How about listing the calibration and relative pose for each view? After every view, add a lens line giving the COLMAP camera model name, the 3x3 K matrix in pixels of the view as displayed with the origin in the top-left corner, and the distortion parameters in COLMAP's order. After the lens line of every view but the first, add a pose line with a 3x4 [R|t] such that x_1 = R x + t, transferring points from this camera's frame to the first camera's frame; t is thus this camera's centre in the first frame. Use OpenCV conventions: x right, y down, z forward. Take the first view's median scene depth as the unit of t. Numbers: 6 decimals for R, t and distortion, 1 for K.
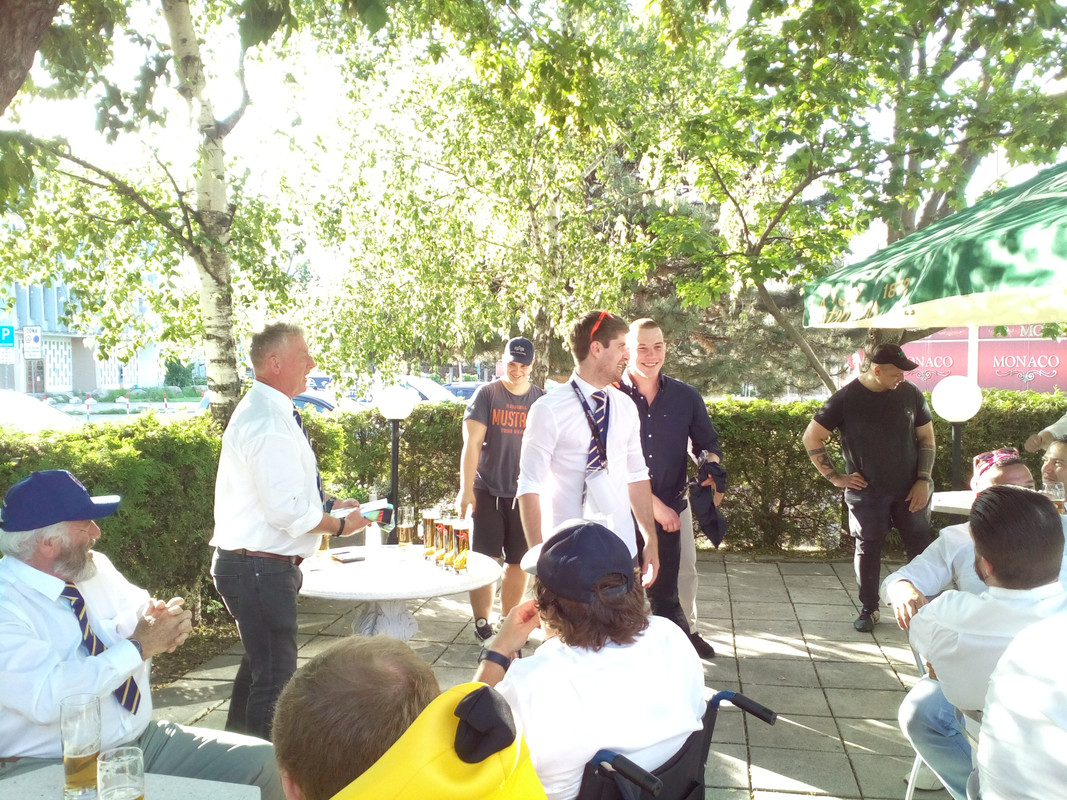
lens RADIAL K [[930.2, 0, 539.7], [0, 930.2, 420.7], [0, 0, 1]] dist [0.081386, -0.247405]
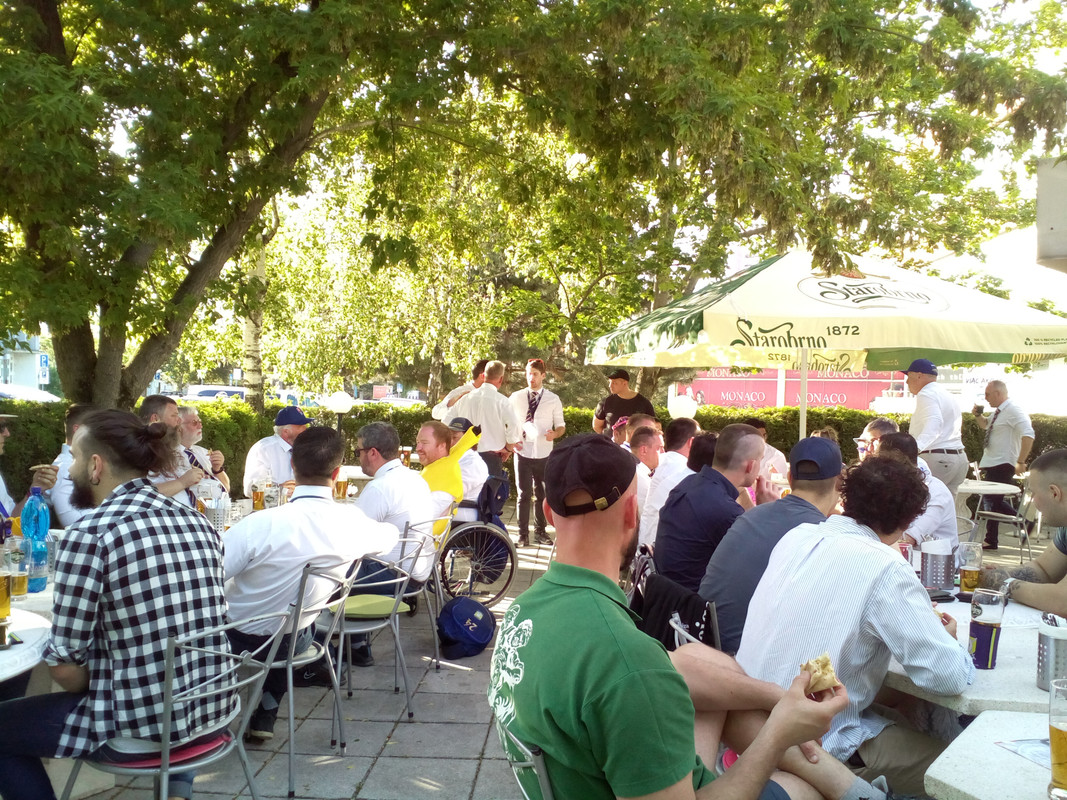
lens RADIAL K [[936.2, 0, 542.4], [0, 936.2, 408.3], [0, 0, 1]] dist [0.069440, -0.182542]
pose [[0.990064, 0.030424, 0.137284, -0.037551], [-0.024298, 0.998642, -0.046079, 0.054057], [-0.138500, 0.042285, 0.989459, -0.587639]]
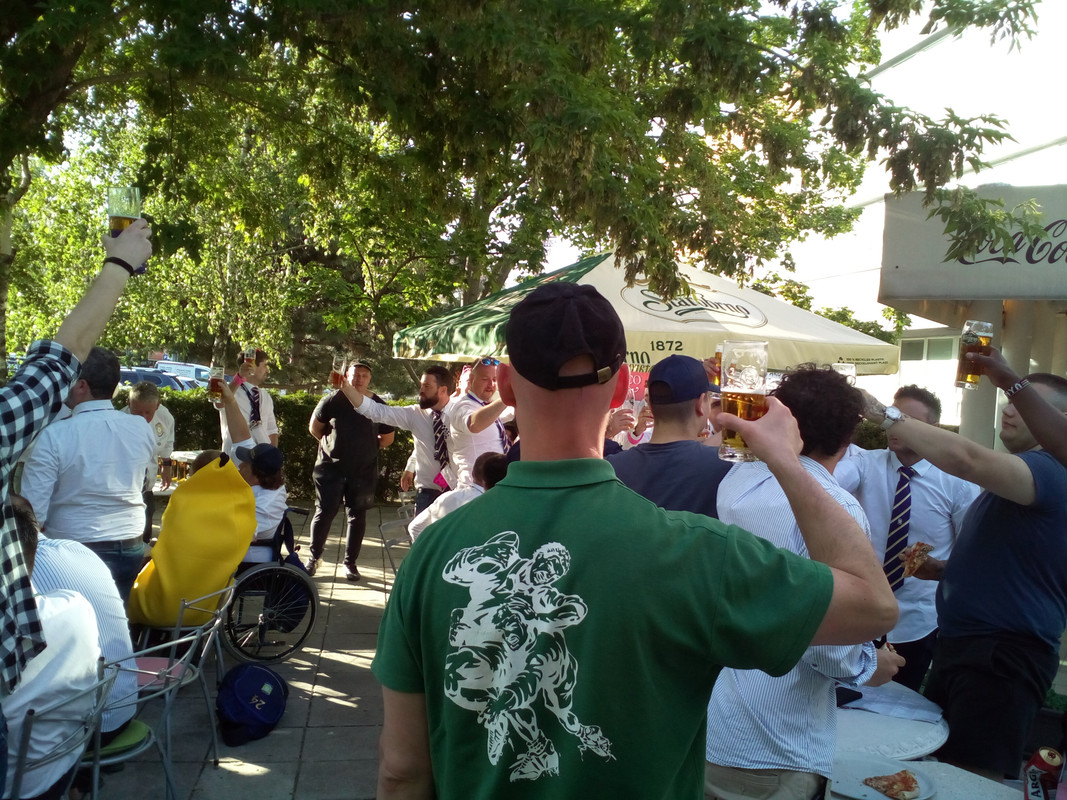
lens RADIAL K [[935.4, 0, 545.2], [0, 935.4, 415.5], [0, 0, 1]] dist [0.089086, -0.246667]
pose [[0.935233, 0.044629, 0.351210, -0.036904], [-0.044655, 0.998970, -0.008032, 0.005200], [-0.351206, -0.008172, 0.936262, -0.502952]]
